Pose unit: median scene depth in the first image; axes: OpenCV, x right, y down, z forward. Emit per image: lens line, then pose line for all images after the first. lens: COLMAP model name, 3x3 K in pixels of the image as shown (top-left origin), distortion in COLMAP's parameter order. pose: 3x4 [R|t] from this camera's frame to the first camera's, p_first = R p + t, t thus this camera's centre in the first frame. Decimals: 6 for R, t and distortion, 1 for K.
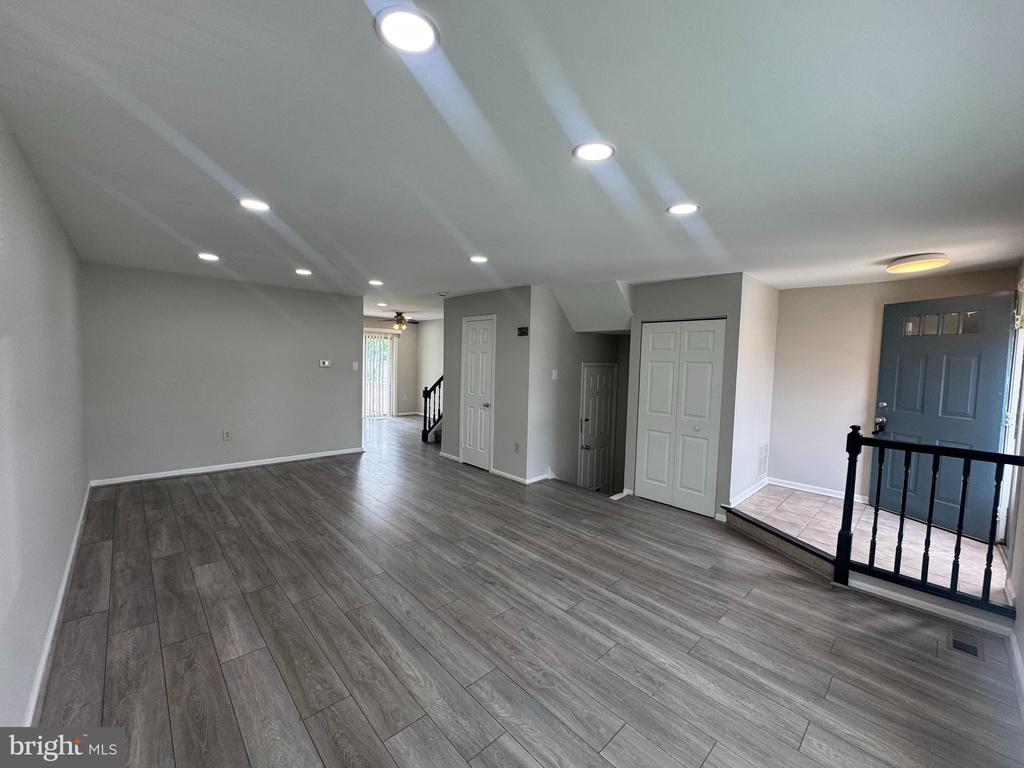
lens RADIAL K [[407.5, 0, 512.0], [0, 407.5, 384.0], [0, 0, 1]] dist [-0.001514, -0.000069]
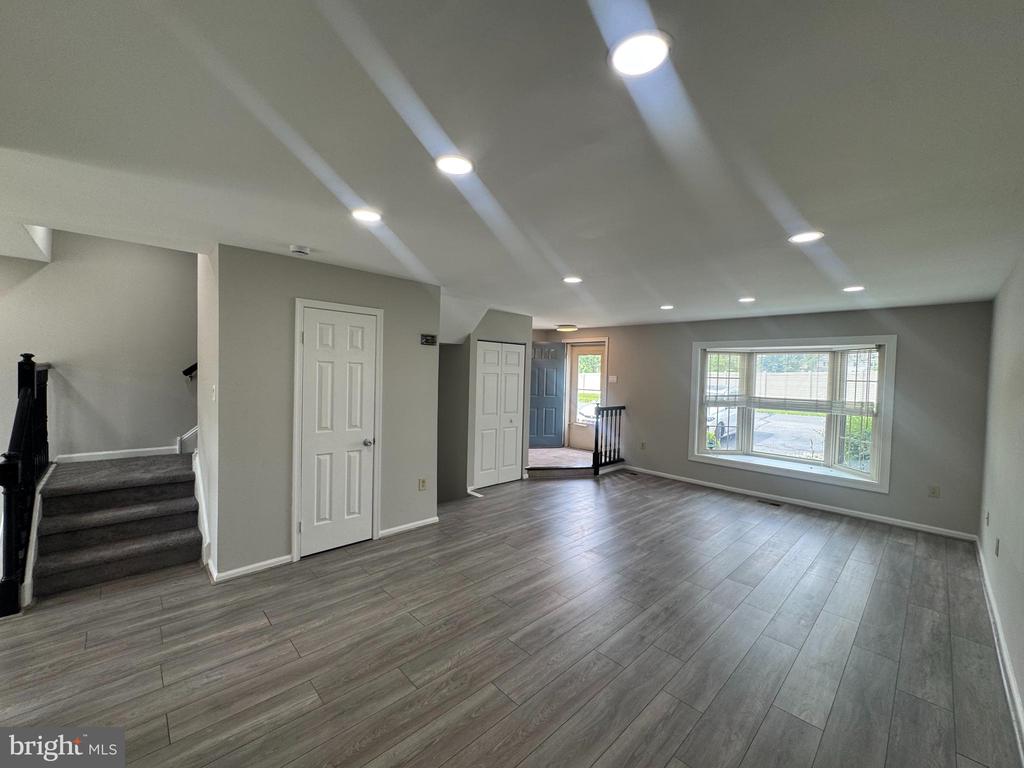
lens RADIAL K [[407.5, 0, 512.0], [0, 407.5, 384.0], [0, 0, 1]] dist [-0.001514, -0.000069]
pose [[-0.002723, -0.054079, 0.998533, -0.931961], [0.030810, 0.998058, 0.054137, -0.093706], [-0.999522, 0.030913, -0.001052, 0.984454]]
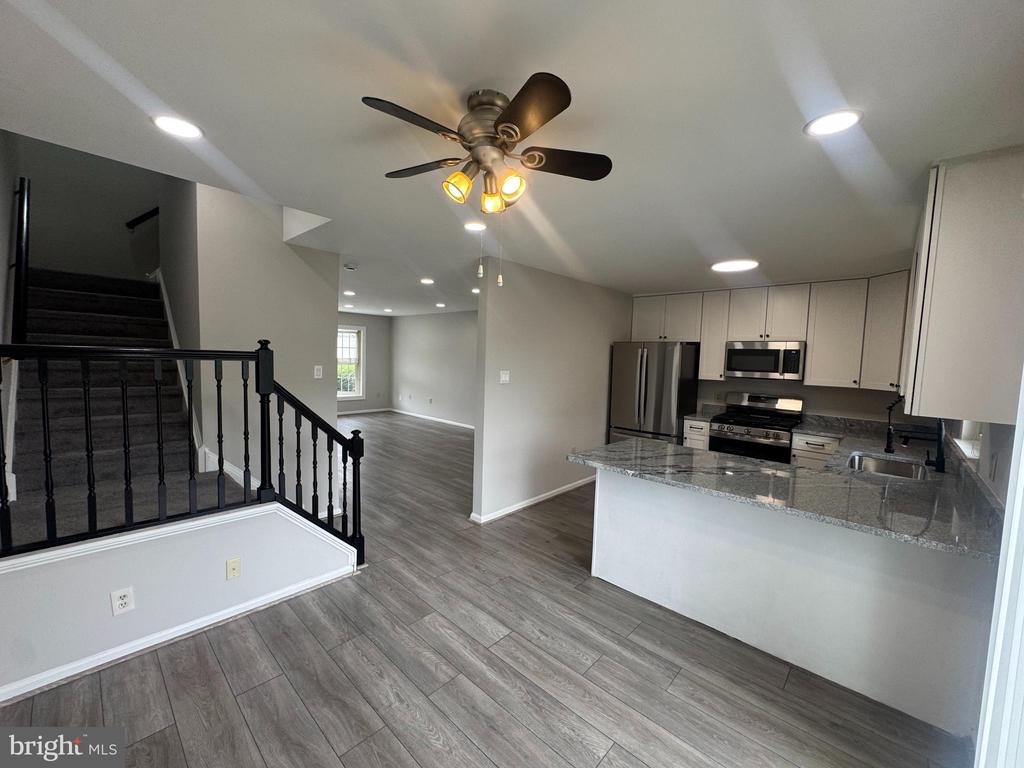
lens RADIAL K [[407.5, 0, 512.0], [0, 407.5, 384.0], [0, 0, 1]] dist [-0.001514, -0.000069]
pose [[-0.995719, -0.057891, -0.072057, -0.551351], [-0.066854, 0.989397, 0.128937, -0.169740], [0.063829, 0.133202, -0.989031, 2.411687]]
